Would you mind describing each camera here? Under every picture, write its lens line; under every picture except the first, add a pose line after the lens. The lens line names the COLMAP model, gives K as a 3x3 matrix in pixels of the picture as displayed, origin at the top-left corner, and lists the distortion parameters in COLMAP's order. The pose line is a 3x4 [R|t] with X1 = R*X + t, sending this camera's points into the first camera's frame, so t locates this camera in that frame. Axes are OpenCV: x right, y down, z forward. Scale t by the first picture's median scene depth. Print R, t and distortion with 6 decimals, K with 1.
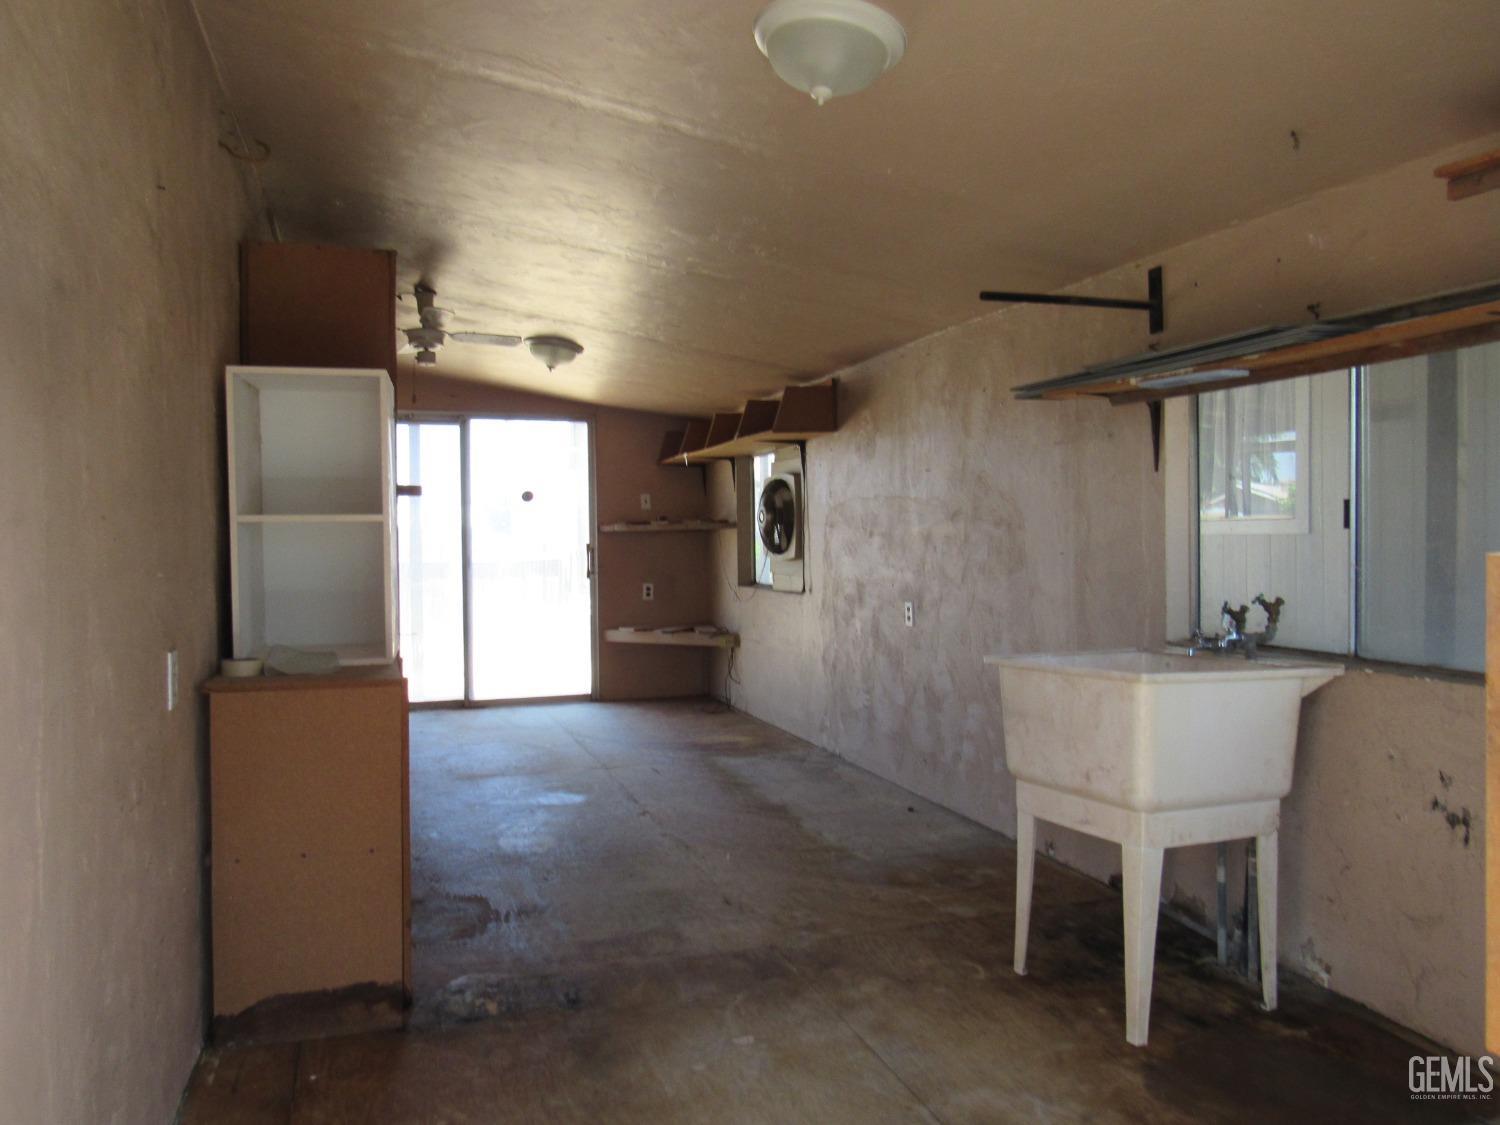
lens RADIAL K [[1066.6, 0, 750.0], [0, 1066.6, 562.5], [0, 0, 1]] dist [-0.024064, -0.000706]
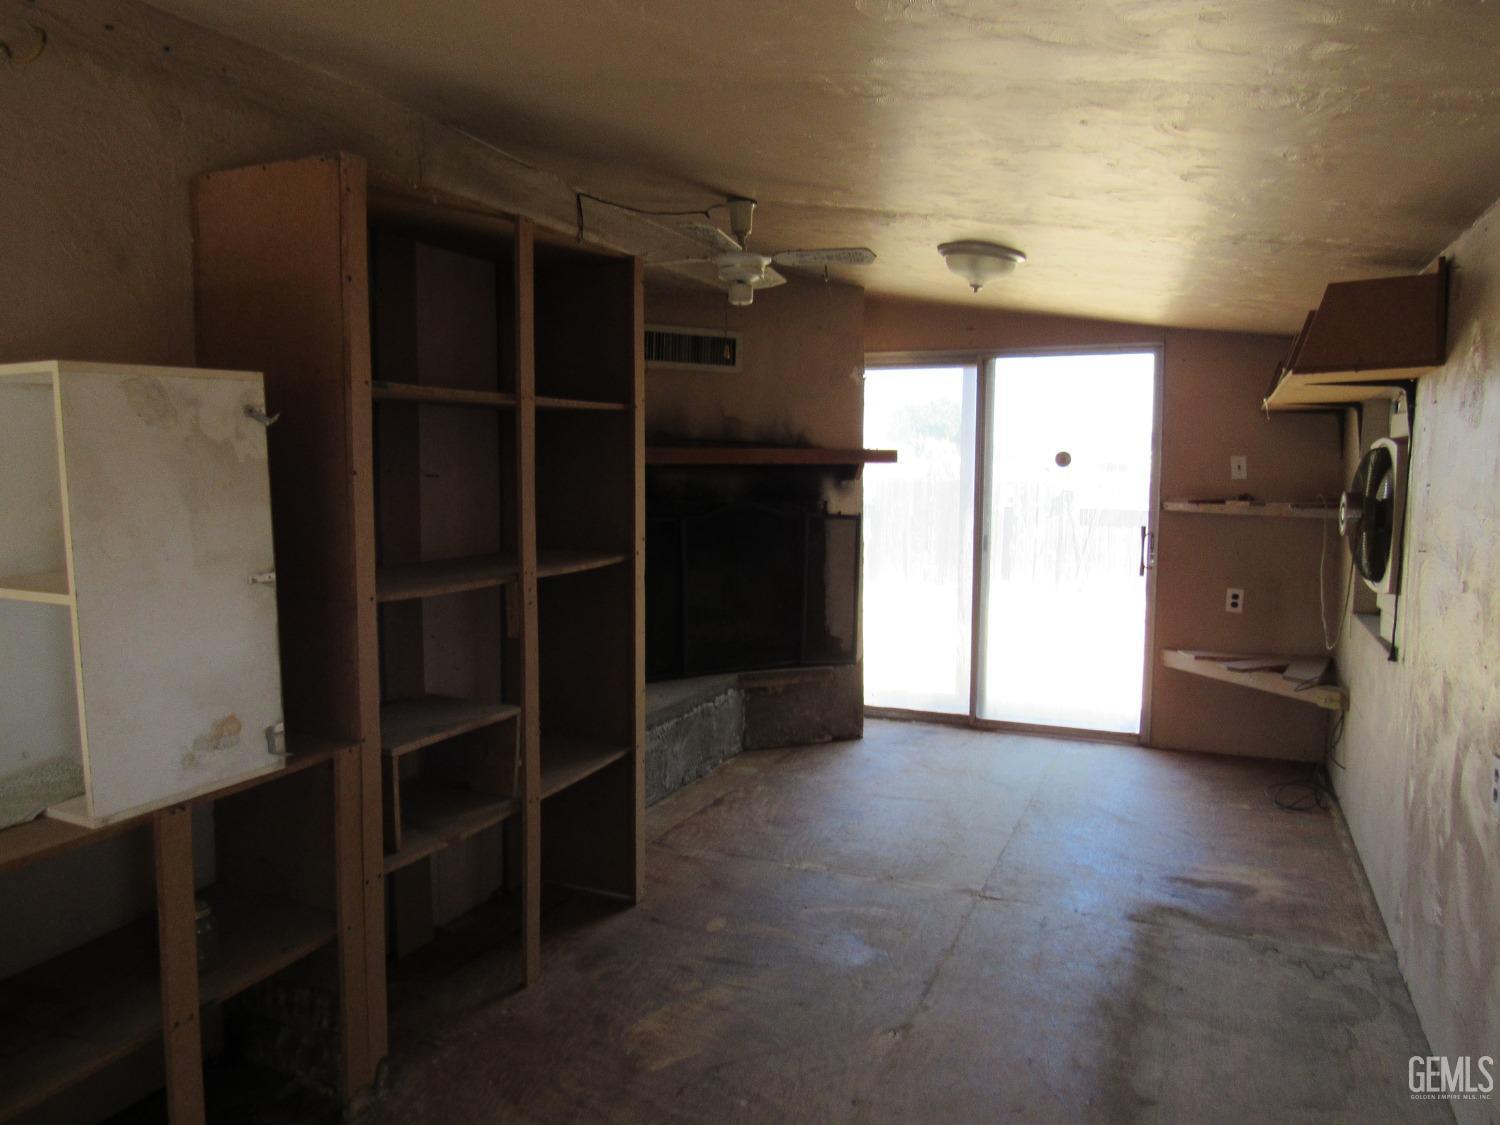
lens RADIAL K [[1066.6, 0, 750.0], [0, 1066.6, 562.5], [0, 0, 1]] dist [-0.024064, -0.000706]
pose [[0.736794, 0.076262, -0.671803, 0.134558], [-0.025425, 0.996041, 0.085184, -0.048483], [0.675639, -0.045683, 0.735816, 0.307713]]
